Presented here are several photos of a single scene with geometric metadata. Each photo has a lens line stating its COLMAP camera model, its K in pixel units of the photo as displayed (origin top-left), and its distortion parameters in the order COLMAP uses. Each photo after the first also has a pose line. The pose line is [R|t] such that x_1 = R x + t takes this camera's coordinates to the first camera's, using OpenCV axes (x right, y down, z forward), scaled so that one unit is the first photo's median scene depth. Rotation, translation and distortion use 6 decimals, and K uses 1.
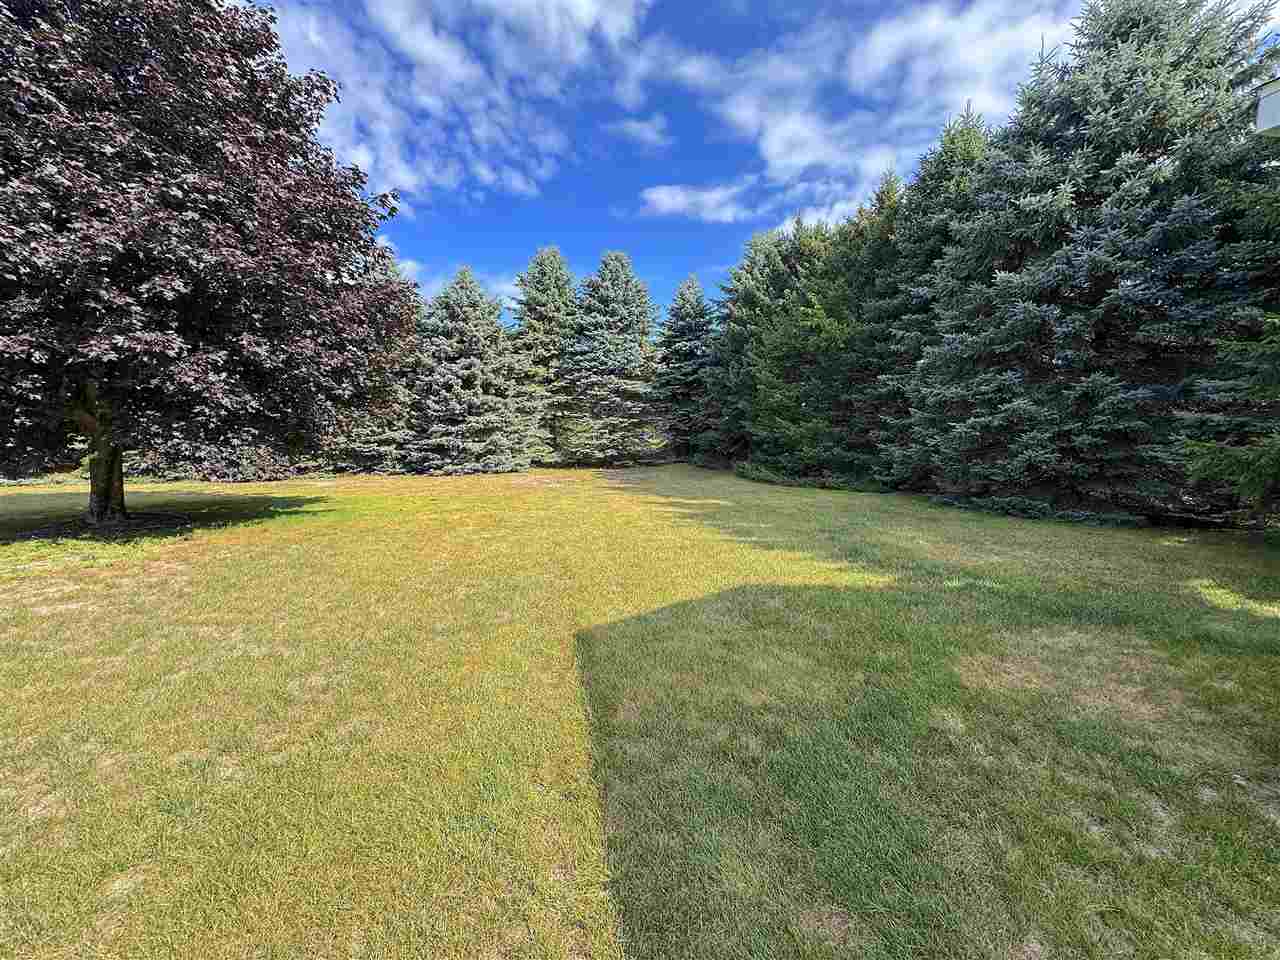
lens RADIAL K [[514.8, 0, 638.9], [0, 514.8, 476.2], [0, 0, 1]] dist [0.001850, -0.000109]
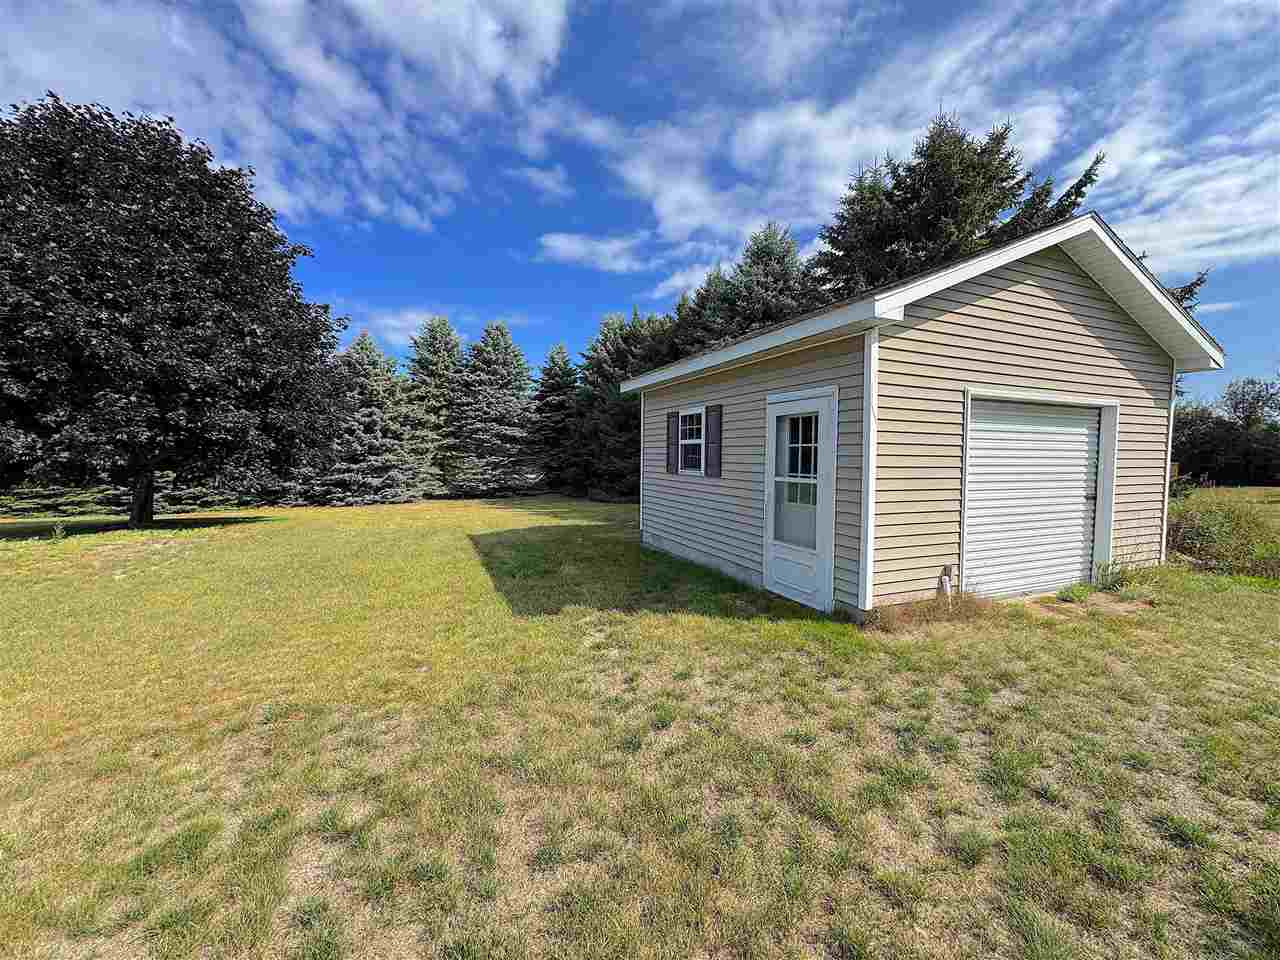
lens RADIAL K [[515.1, 0, 639.6], [0, 515.1, 490.0], [0, 0, 1]] dist [-0.024106, 0.000114]
pose [[0.982838, -0.010027, 0.184199, 0.062172], [0.019277, 0.998637, -0.048497, 0.029734], [-0.183461, 0.051215, 0.981692, -0.253047]]
